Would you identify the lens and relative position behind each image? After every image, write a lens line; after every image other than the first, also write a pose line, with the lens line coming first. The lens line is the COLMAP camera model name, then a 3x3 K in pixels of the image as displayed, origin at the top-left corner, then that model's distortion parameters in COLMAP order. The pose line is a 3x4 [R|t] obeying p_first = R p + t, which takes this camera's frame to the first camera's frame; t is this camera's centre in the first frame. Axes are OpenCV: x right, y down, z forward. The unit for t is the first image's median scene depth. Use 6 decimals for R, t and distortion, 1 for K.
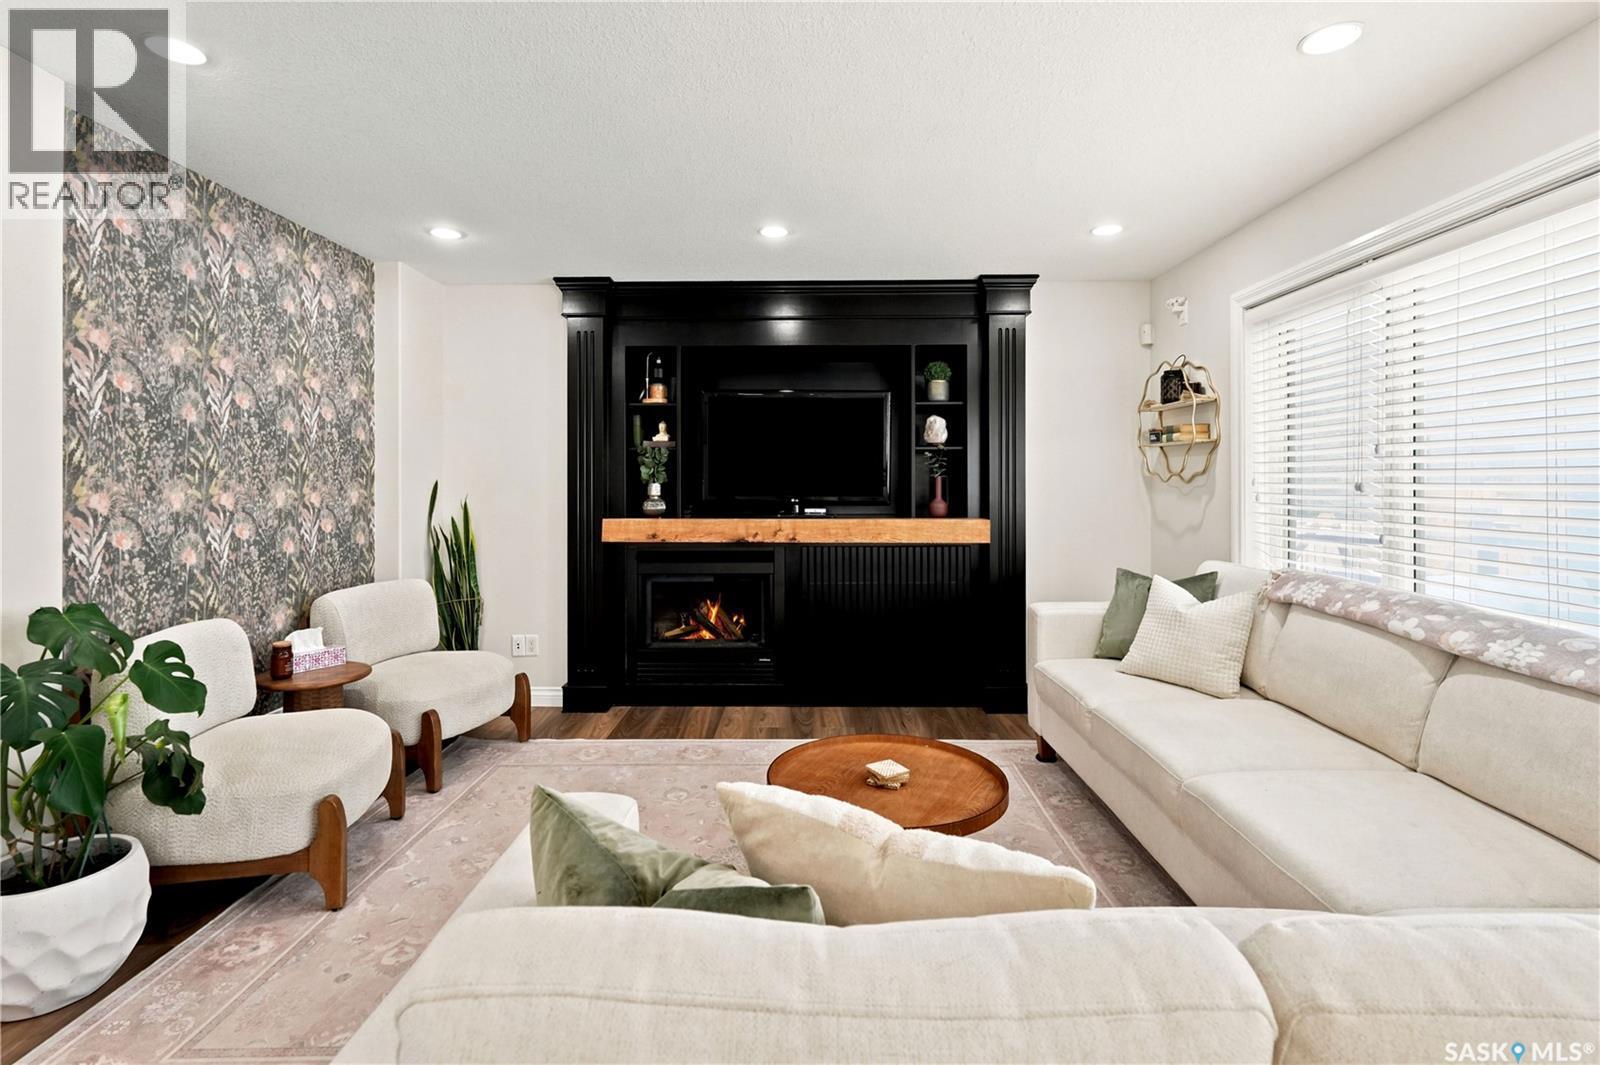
lens RADIAL K [[755.4, 0, 802.1], [0, 755.4, 486.1], [0, 0, 1]] dist [-0.000758, 0.000417]
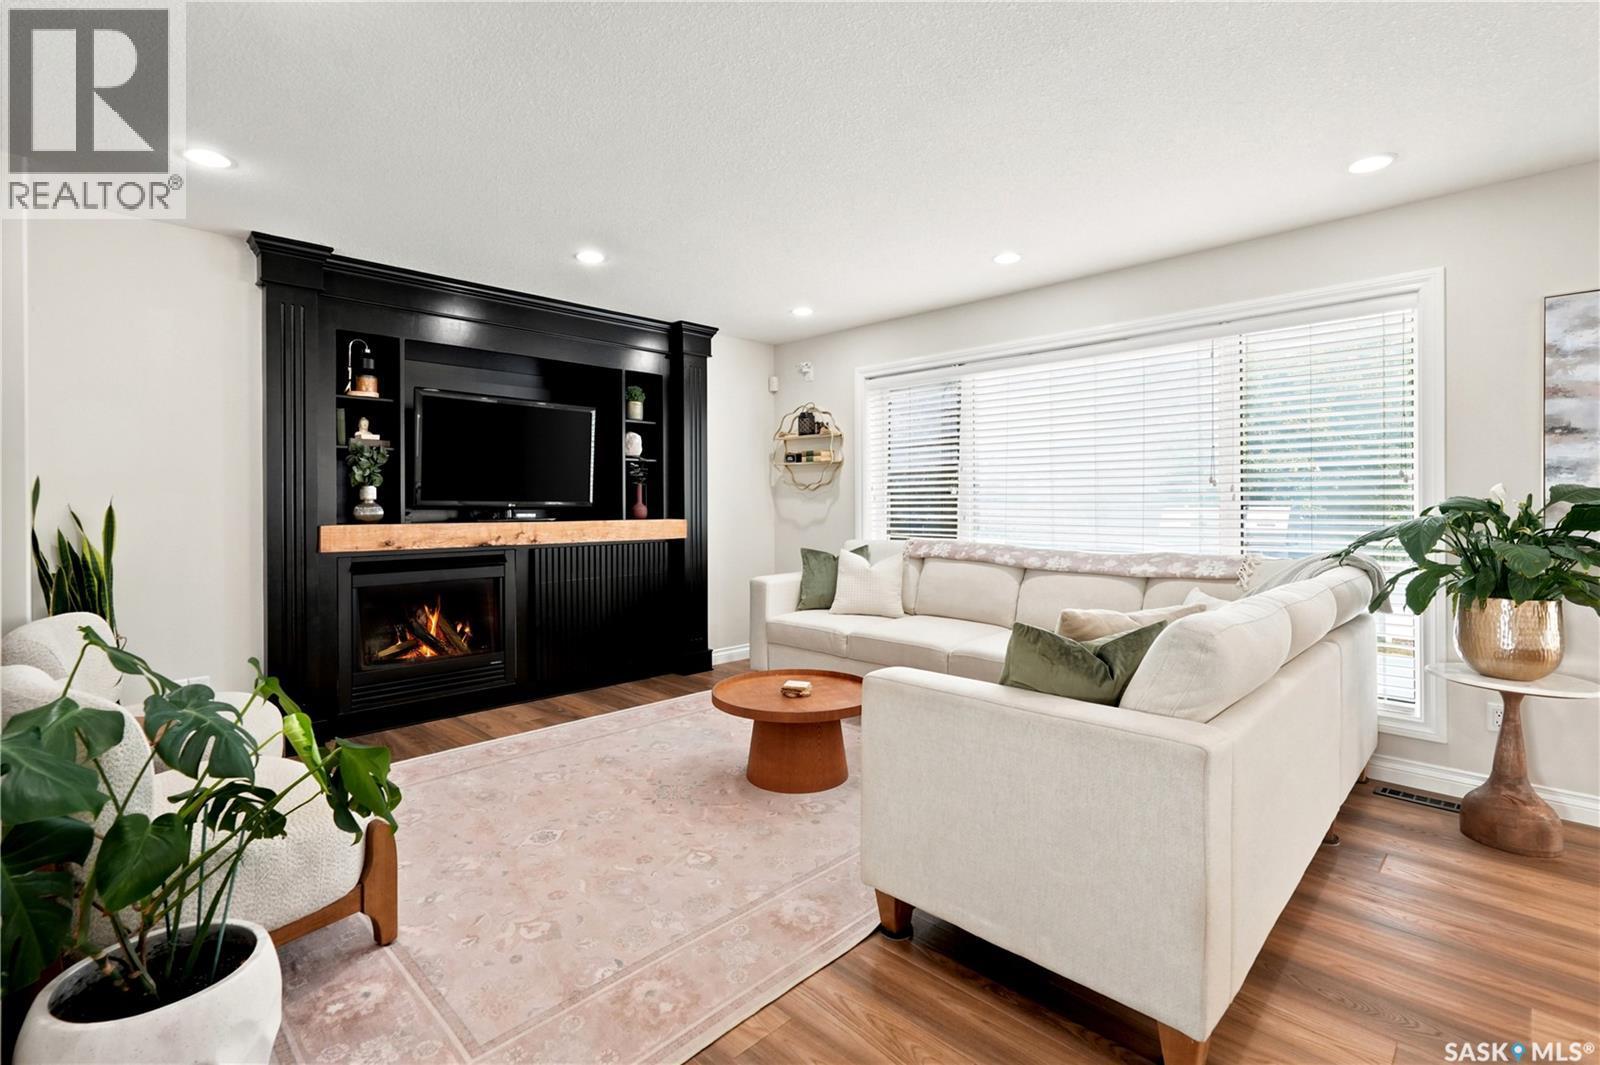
lens RADIAL K [[736.7, 0, 800.7], [0, 736.7, 509.8], [0, 0, 1]] dist [0.000928, 0.000262]
pose [[0.699665, -0.007442, 0.714432, -0.534684], [0.004882, 0.999972, 0.005635, 0.025414], [-0.714454, -0.000455, 0.699682, 0.021755]]
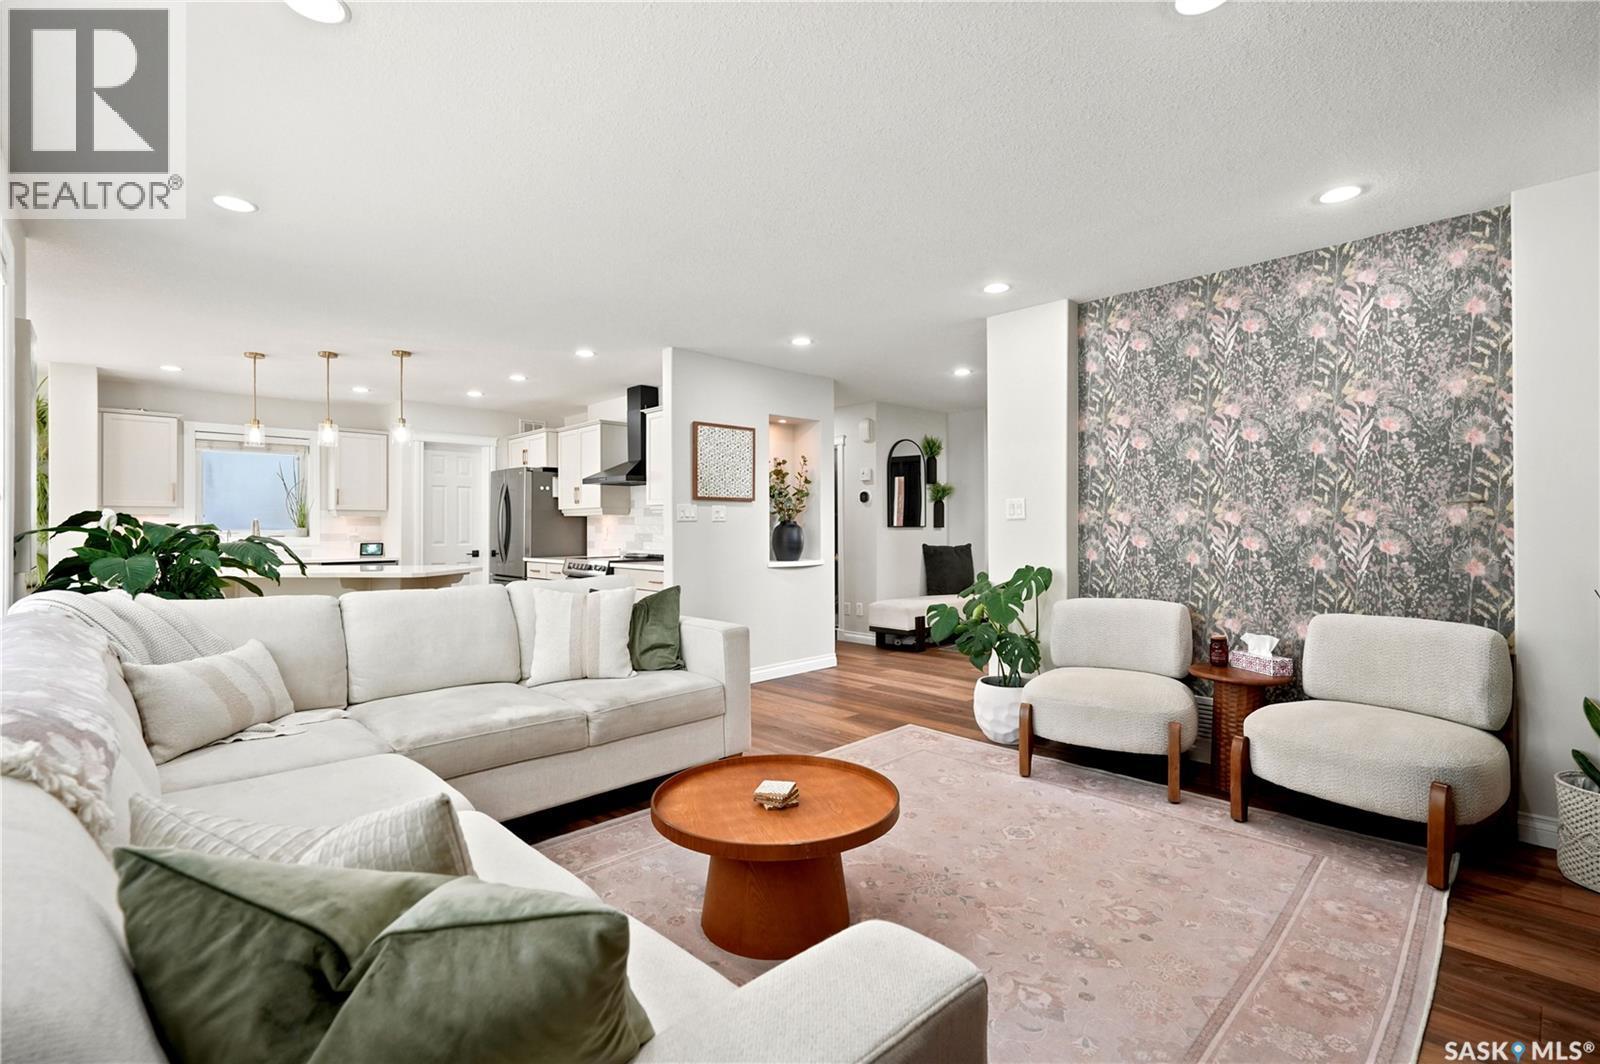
lens RADIAL K [[726.5, 0, 800.0], [0, 726.5, 532.0], [0, 0, 1]] dist [-0.003460, -0.000224]
pose [[-0.716224, 0.006490, -0.697841, 0.456220], [0.000229, 0.999959, 0.009064, 0.024187], [0.697871, 0.006332, -0.716196, 1.046174]]
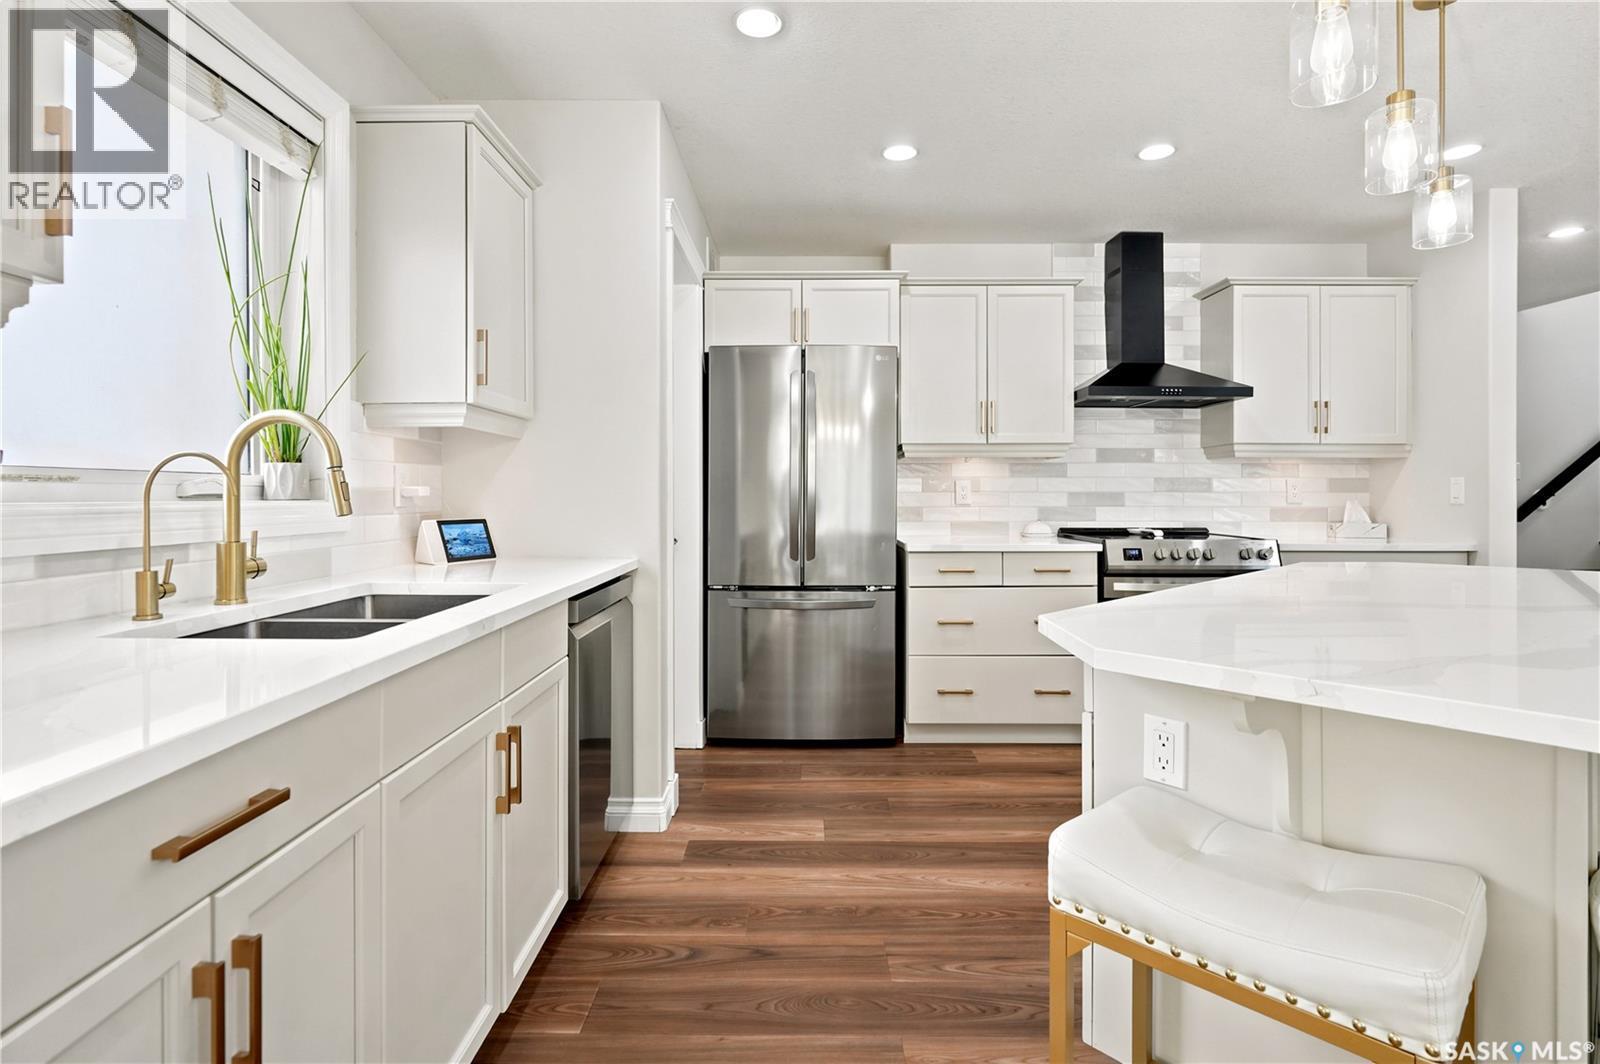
lens RADIAL K [[776.0, 0, 792.7], [0, 776.0, 493.3], [0, 0, 1]] dist [0.009783, 0.000240]
pose [[-0.002227, -0.004622, -0.999987, 0.578207], [-0.004440, 0.999980, -0.004613, 0.051120], [0.999988, 0.004430, -0.002248, -0.895301]]
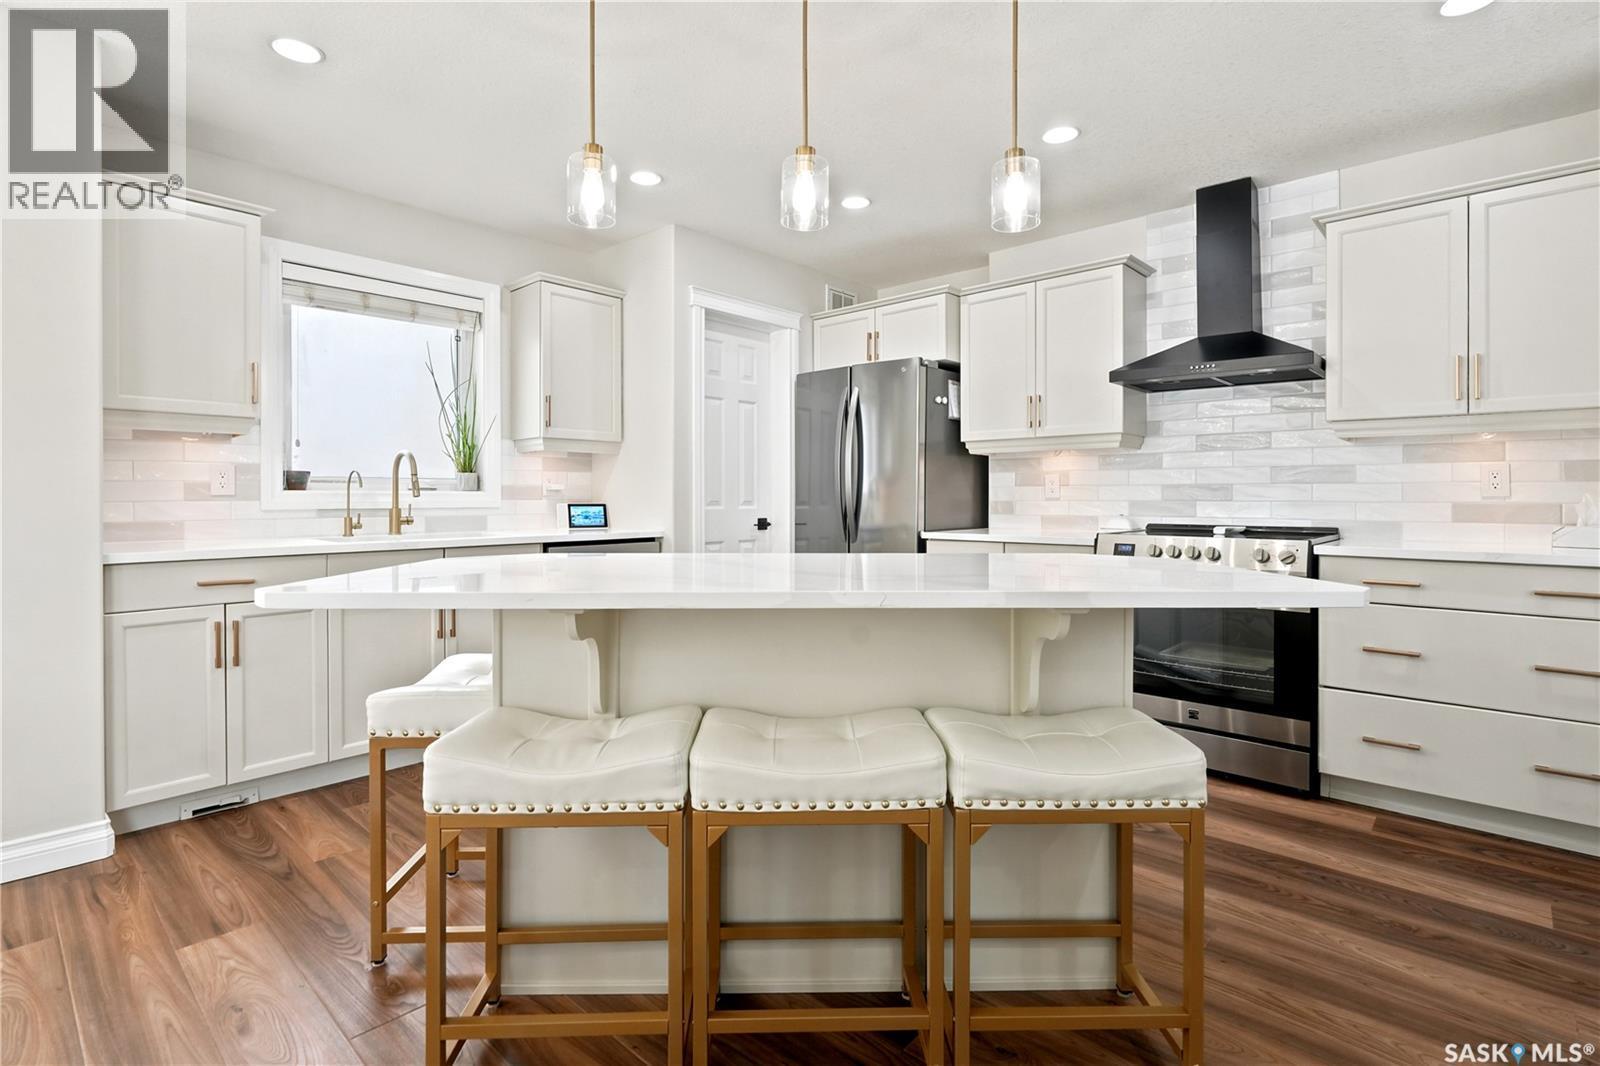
lens RADIAL K [[776.0, 0, 792.7], [0, 776.0, 494.3], [0, 0, 1]] dist [0.009783, 0.000240]
pose [[-0.672160, -0.002914, -0.740400, 0.541224], [-0.004170, 0.999991, -0.000149, 0.056899], [0.740394, 0.002987, -0.672166, -0.209005]]
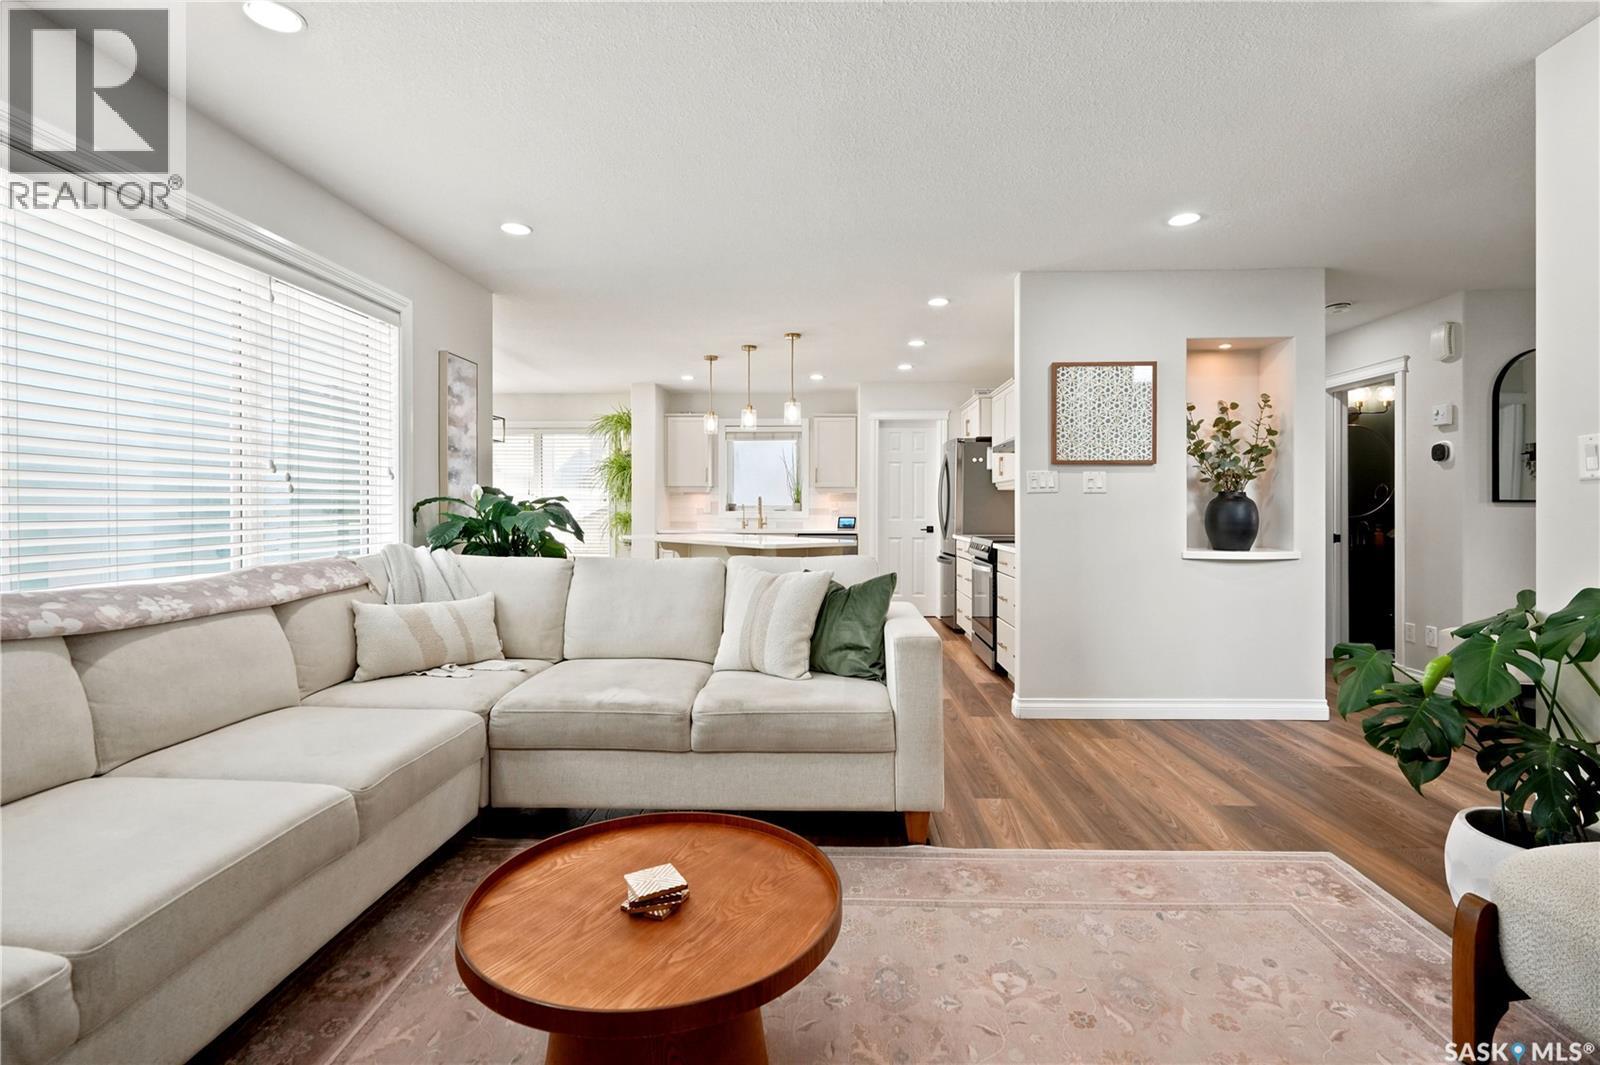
lens RADIAL K [[736.7, 0, 800.7], [0, 736.7, 509.8], [0, 0, 1]] dist [0.000928, 0.000262]
pose [[-0.999482, -0.001125, 0.032179, -0.019246], [-0.000866, 0.999967, 0.008049, 0.032707], [-0.032187, 0.008017, -0.999450, 1.007399]]
